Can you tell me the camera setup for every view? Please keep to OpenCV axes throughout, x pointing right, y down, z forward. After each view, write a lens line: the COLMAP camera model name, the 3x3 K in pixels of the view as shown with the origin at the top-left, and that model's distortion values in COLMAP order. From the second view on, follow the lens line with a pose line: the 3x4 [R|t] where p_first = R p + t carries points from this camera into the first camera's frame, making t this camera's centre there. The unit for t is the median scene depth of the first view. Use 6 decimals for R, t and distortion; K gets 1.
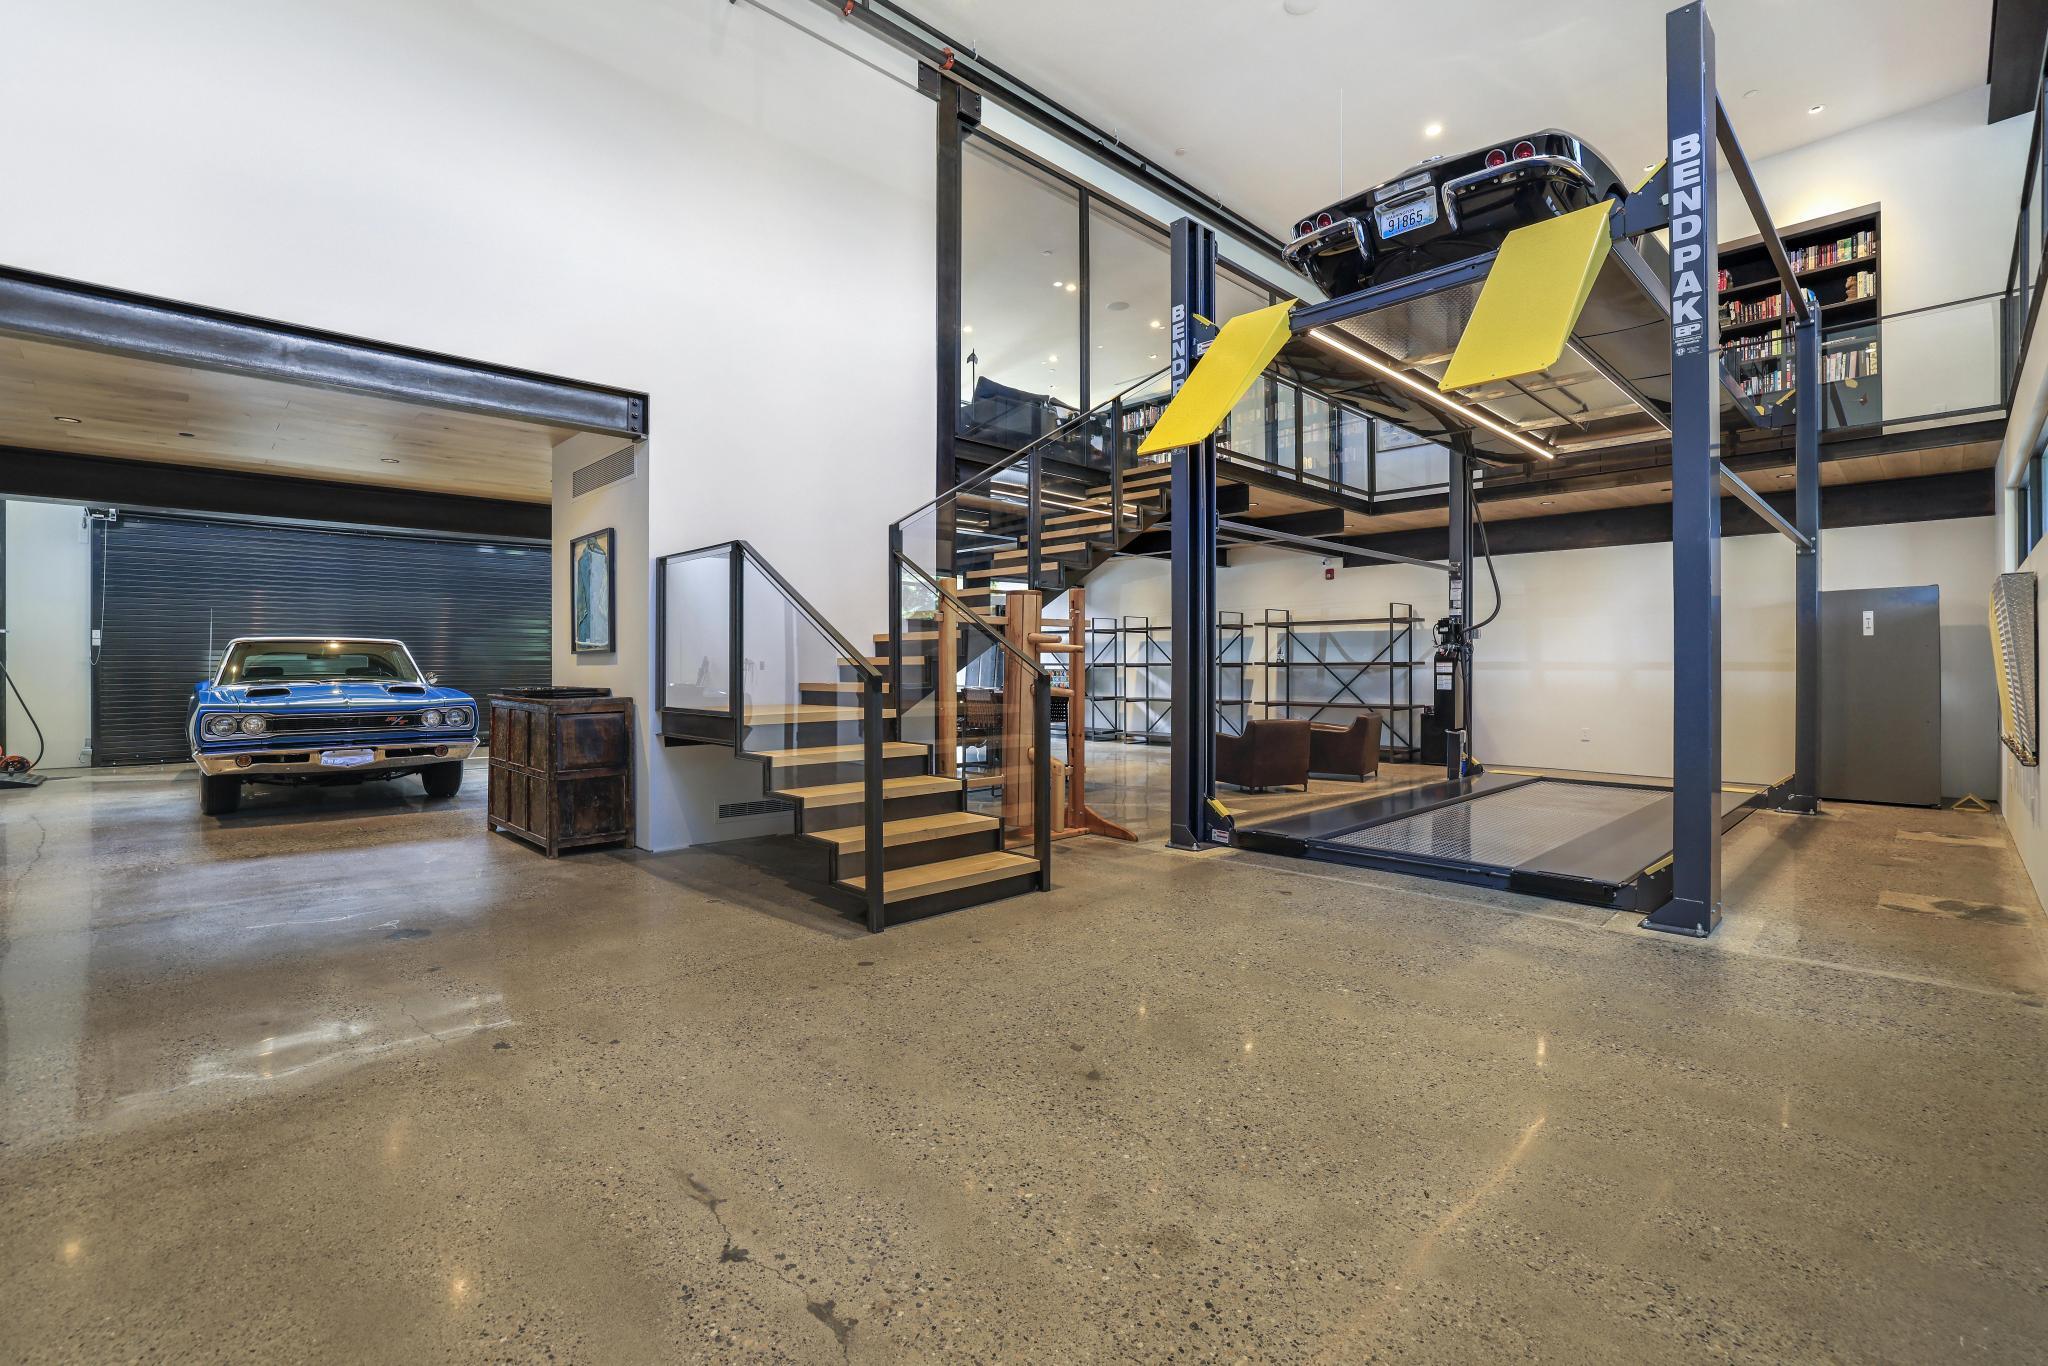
lens RADIAL K [[918.3, 0, 1026.2], [0, 918.3, 652.1], [0, 0, 1]] dist [-0.001545, -0.000108]
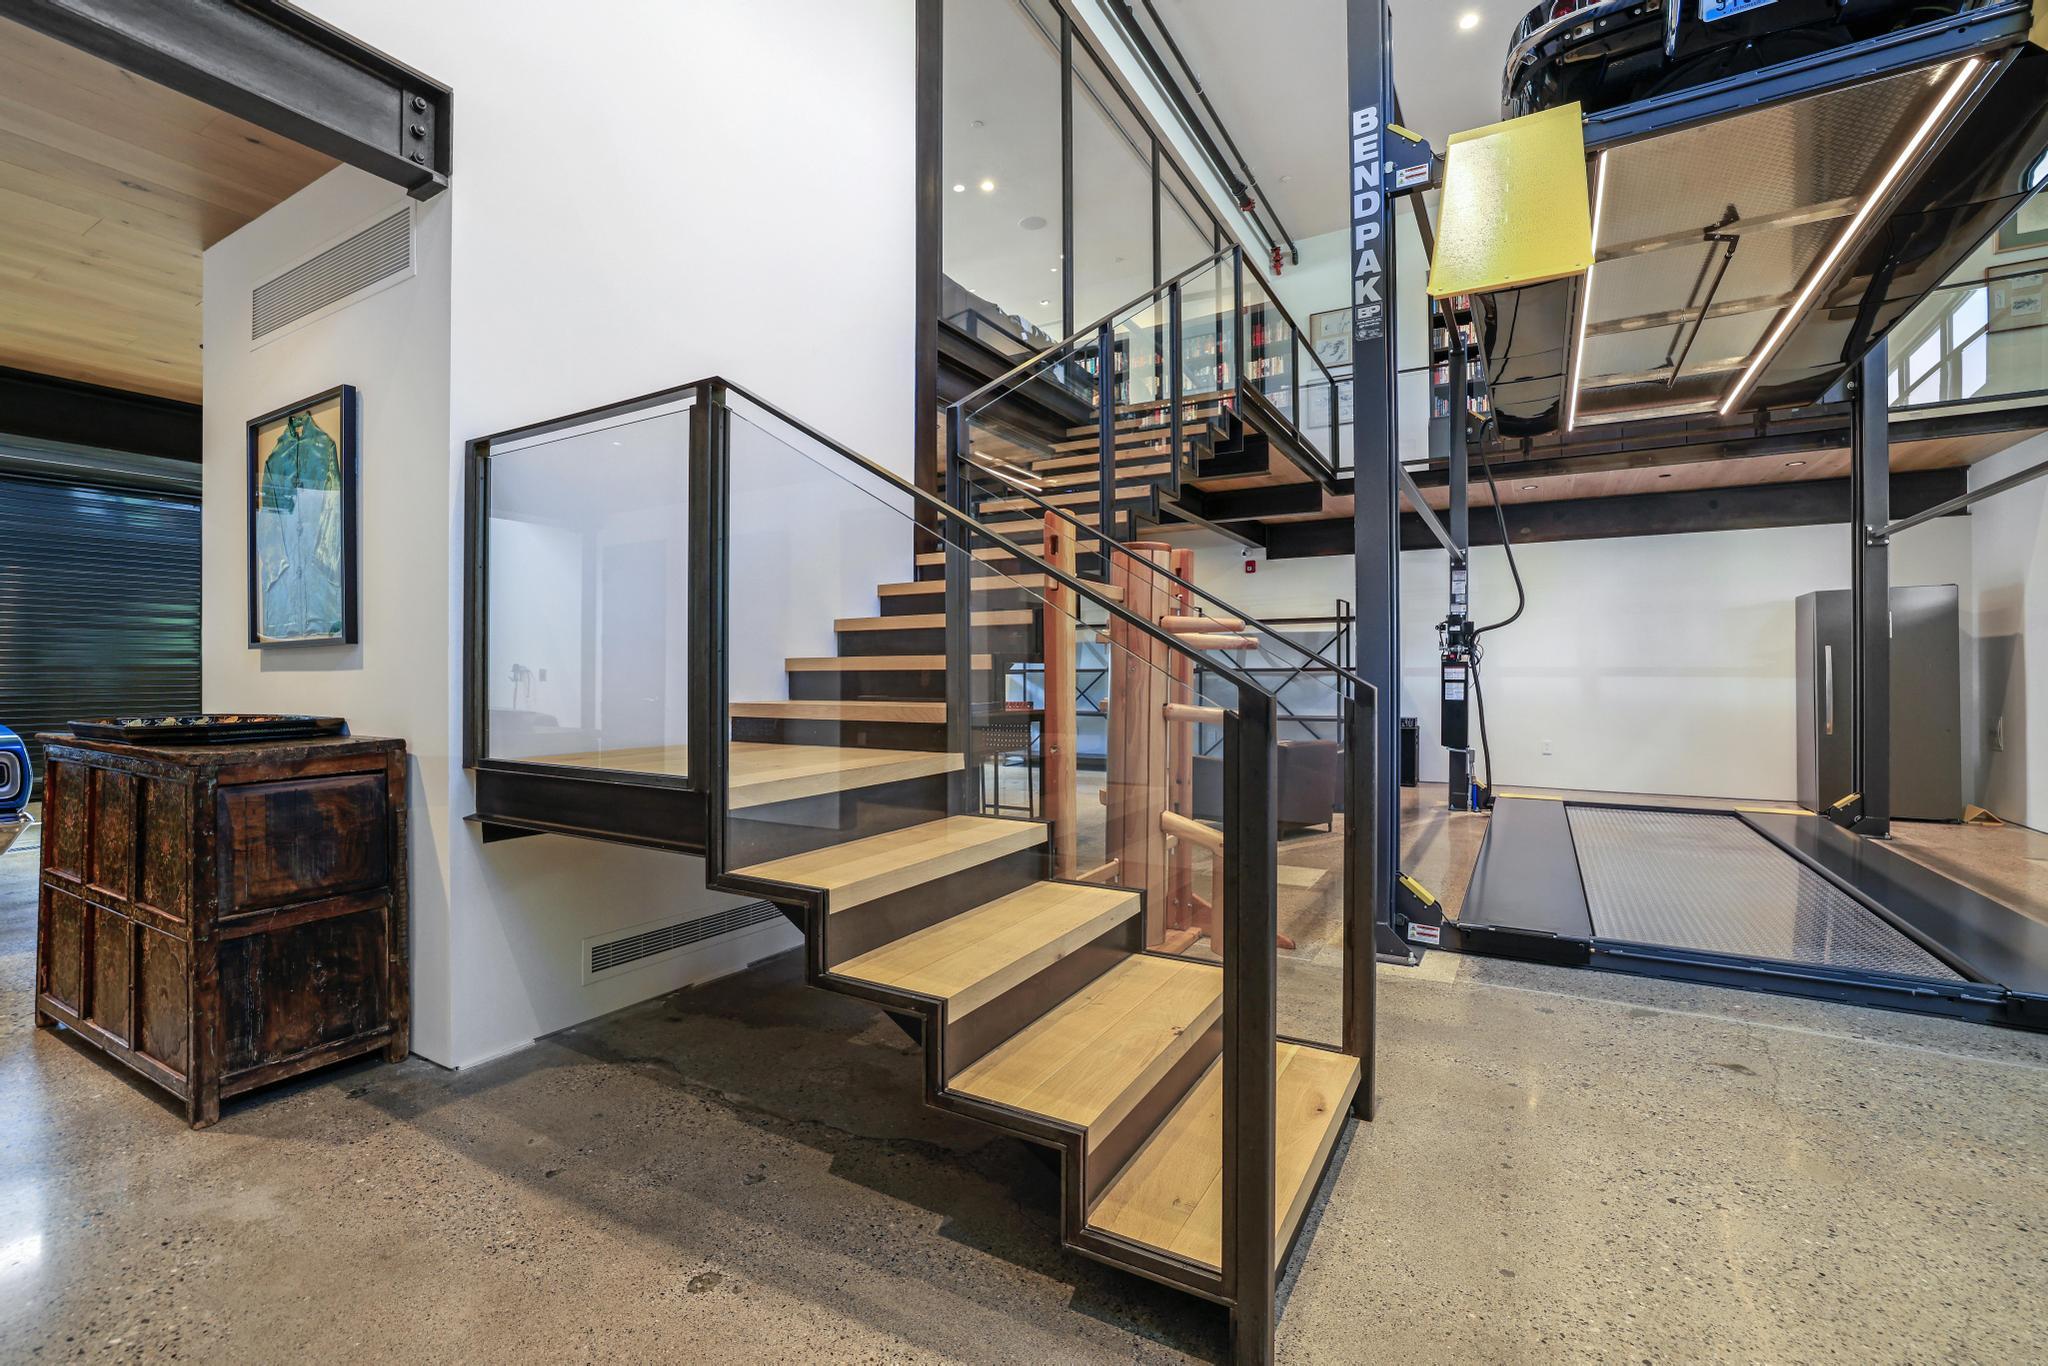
lens RADIAL K [[909.7, 0, 997.3], [0, 909.7, 658.9], [0, 0, 1]] dist [-0.044596, 0.025456]
pose [[0.968620, 0.002657, 0.248531, -0.247974], [-0.002745, 0.999996, 0.000006, 0.007508], [-0.248530, -0.000688, 0.968624, 0.478910]]
